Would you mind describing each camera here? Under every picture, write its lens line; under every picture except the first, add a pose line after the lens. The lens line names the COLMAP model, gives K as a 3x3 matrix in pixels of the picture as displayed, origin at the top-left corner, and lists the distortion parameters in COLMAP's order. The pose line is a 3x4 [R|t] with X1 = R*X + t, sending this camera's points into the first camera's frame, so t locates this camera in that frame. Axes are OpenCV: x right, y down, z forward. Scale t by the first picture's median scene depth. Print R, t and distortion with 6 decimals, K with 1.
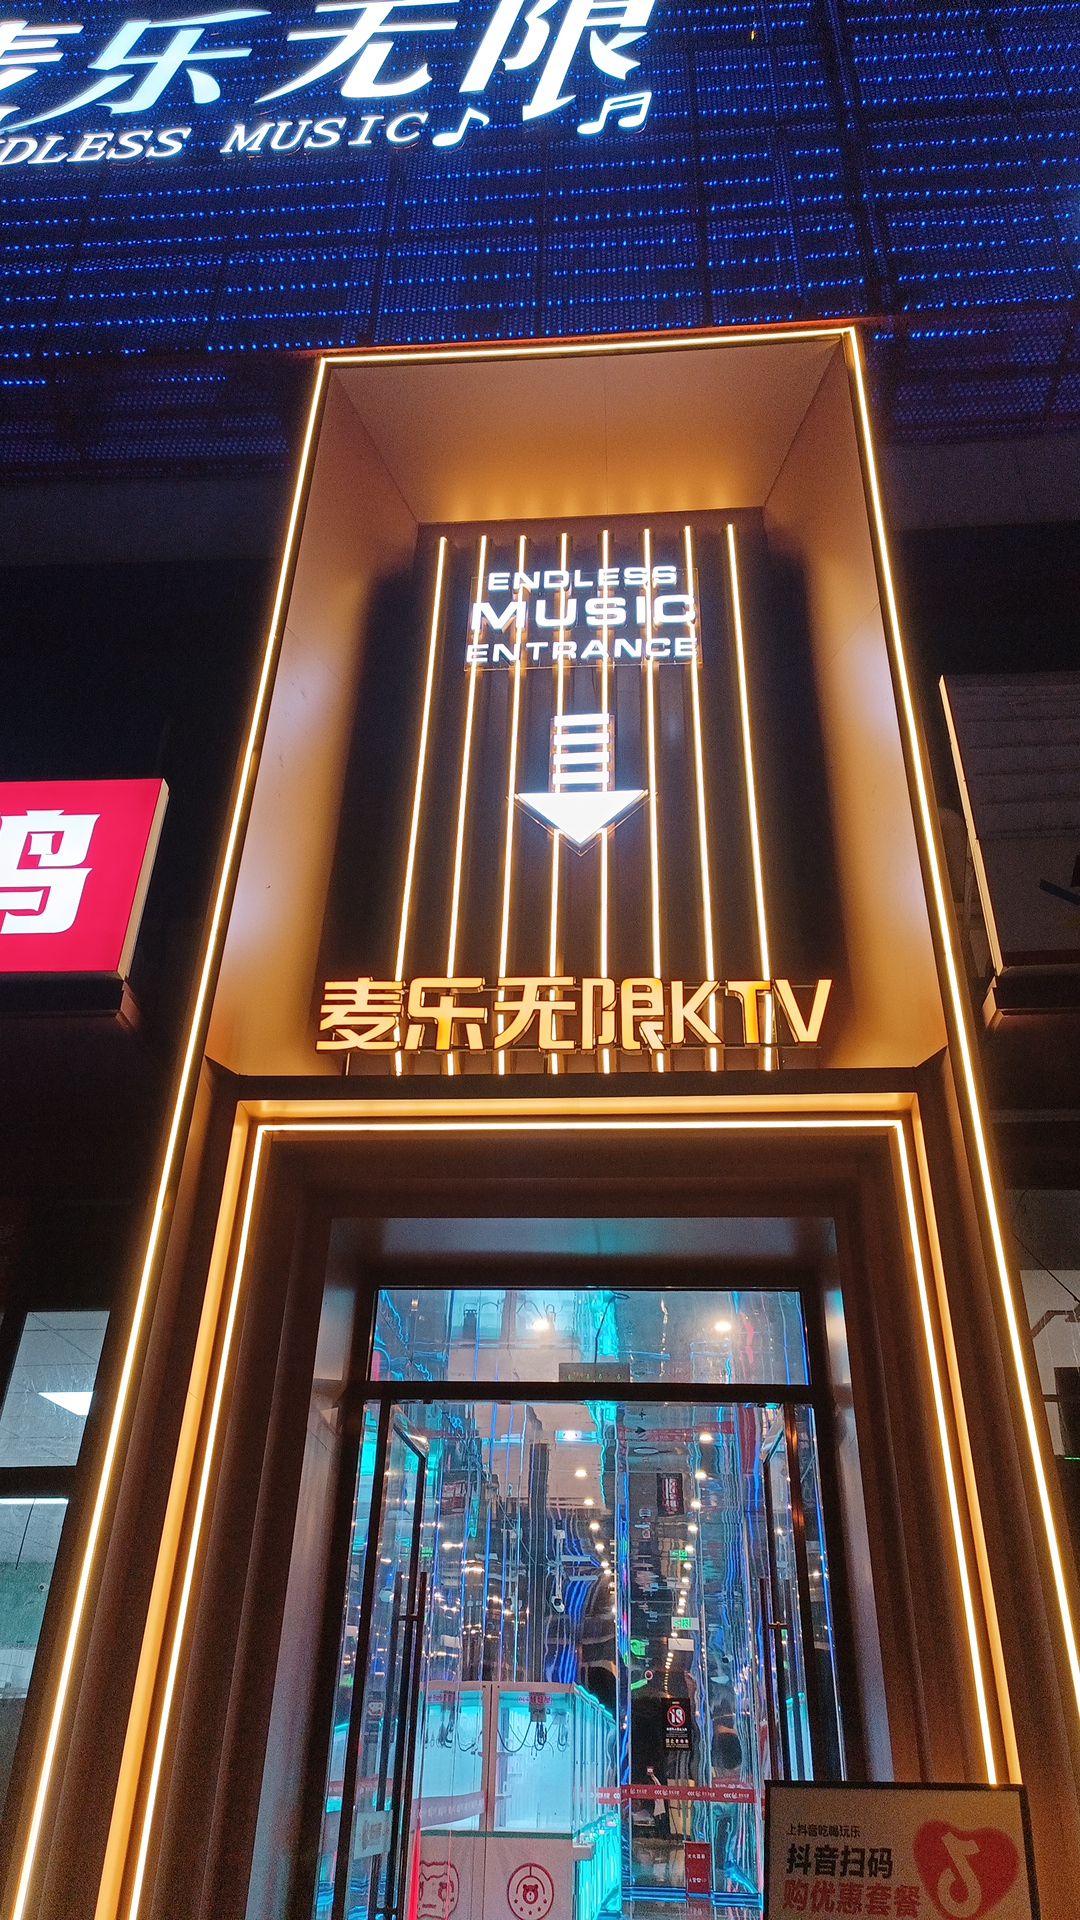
lens RADIAL K [[1248.0, 0, 569.7], [0, 1248.0, 961.3], [0, 0, 1]] dist [0.060327, -0.042804]
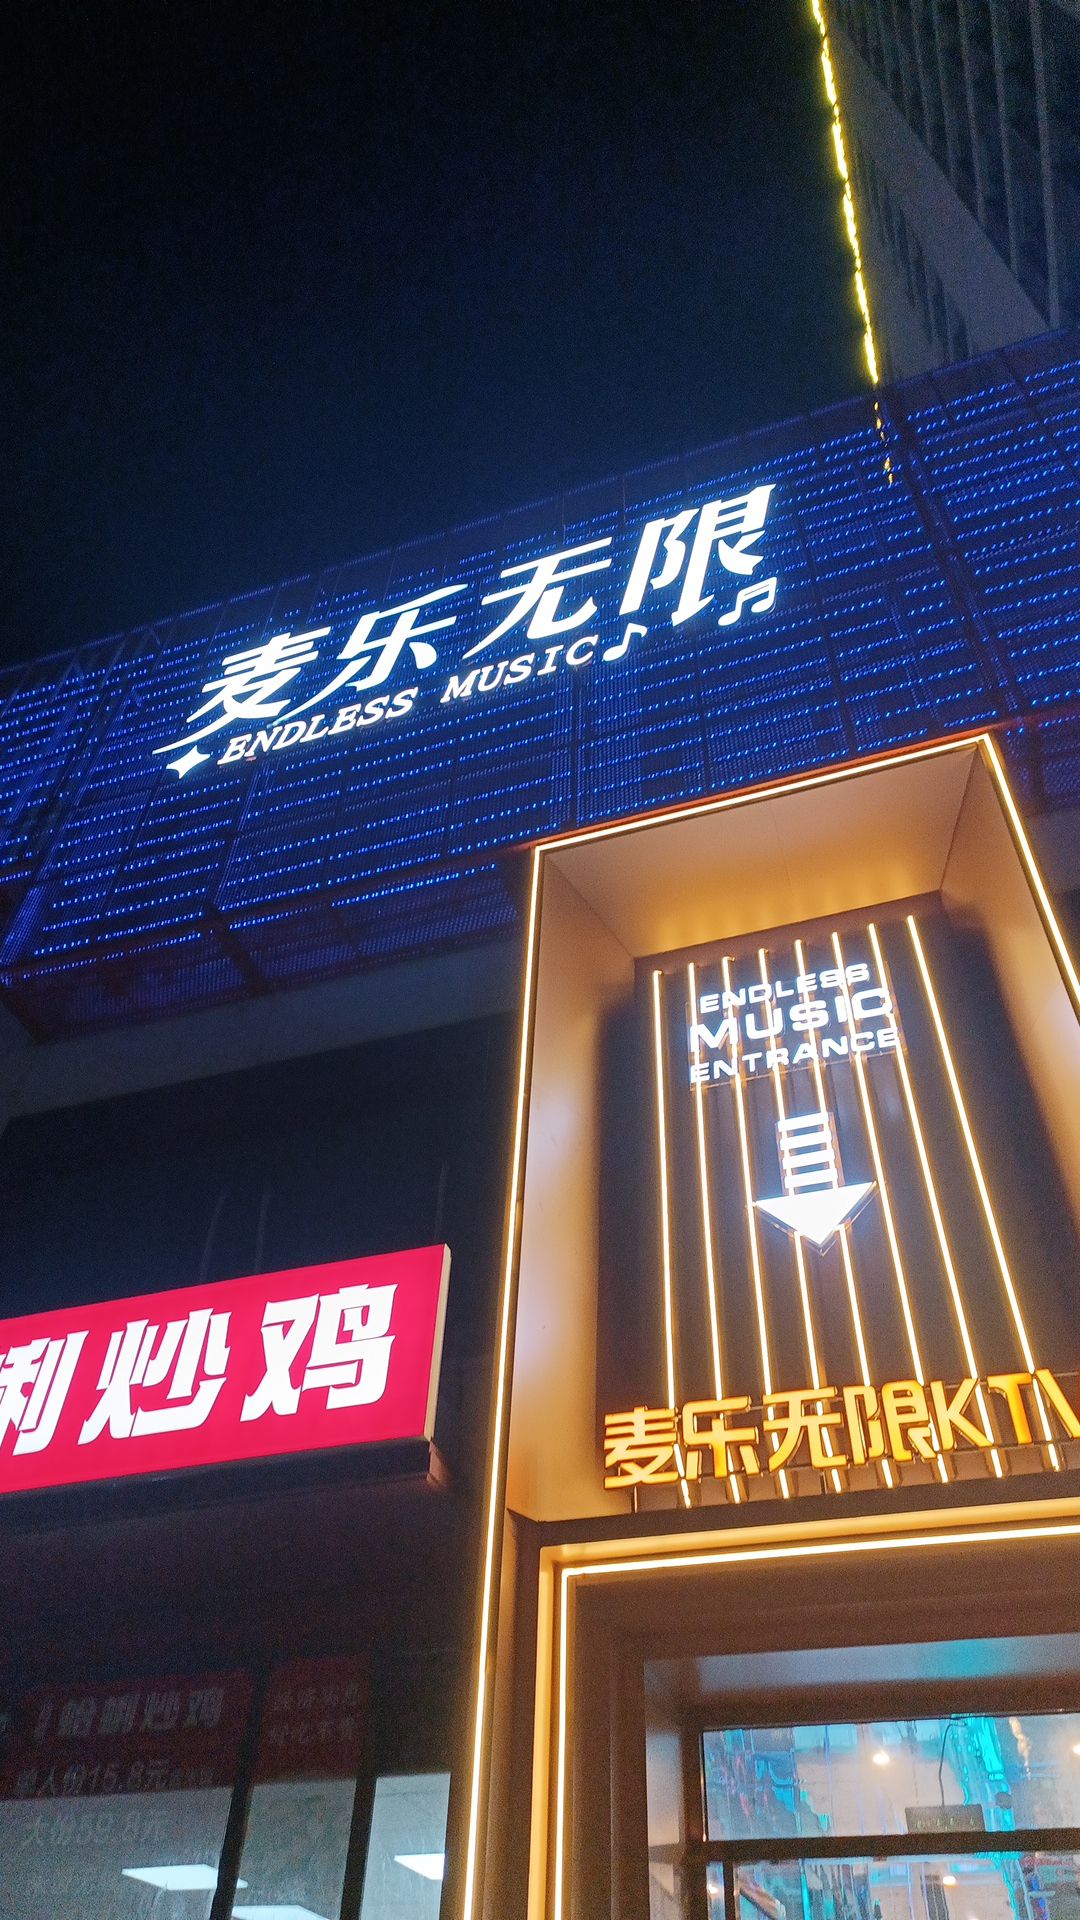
lens RADIAL K [[1248.0, 0, 569.7], [0, 1248.0, 961.3], [0, 0, 1]] dist [0.060327, -0.042804]
pose [[0.964868, -0.181001, -0.190441, 0.044642], [0.129366, 0.958180, -0.255254, -0.072801], [0.228678, 0.221650, 0.947933, -0.103708]]
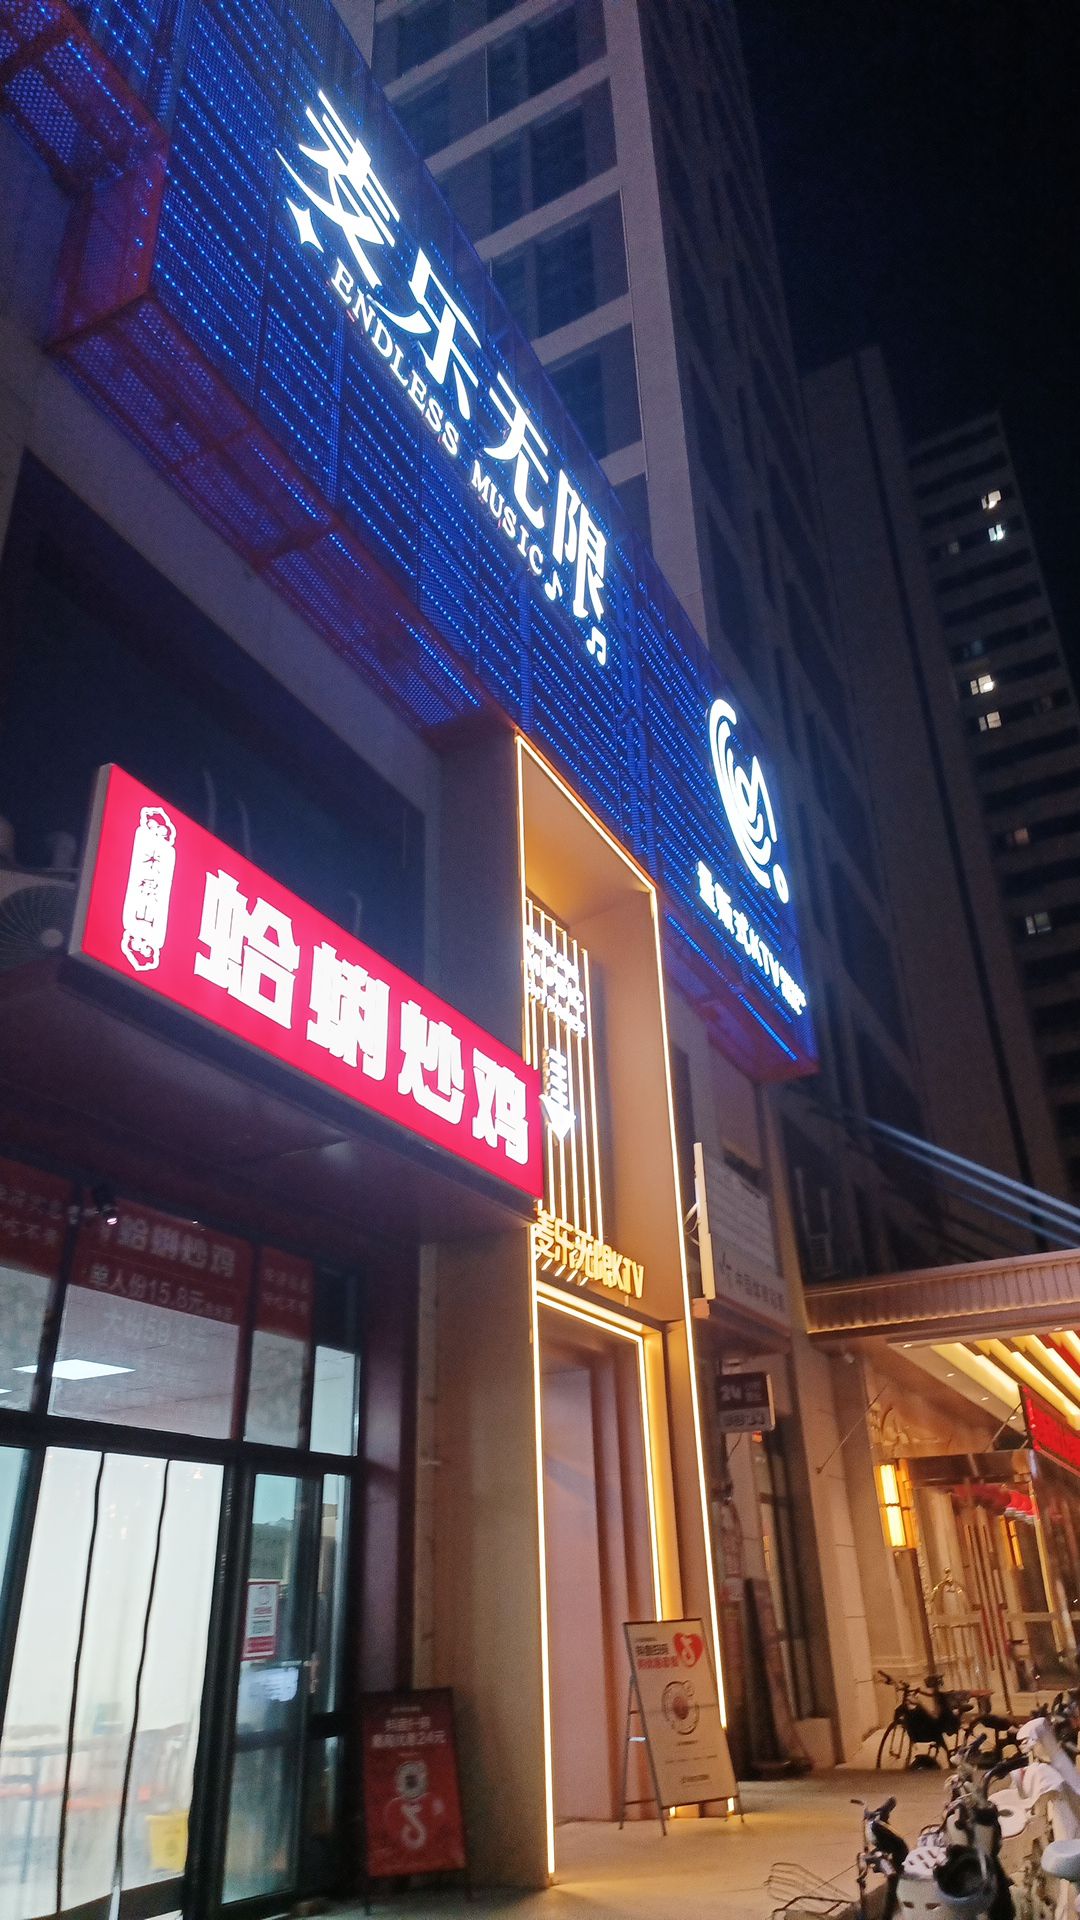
lens RADIAL K [[1248.0, 0, 569.7], [0, 1248.0, 961.3], [0, 0, 1]] dist [0.060327, -0.042804]
pose [[0.396324, 0.395072, 0.828761, -1.380999], [-0.464134, 0.865055, -0.190418, 0.018928], [-0.792153, -0.309189, 0.526209, 0.093203]]
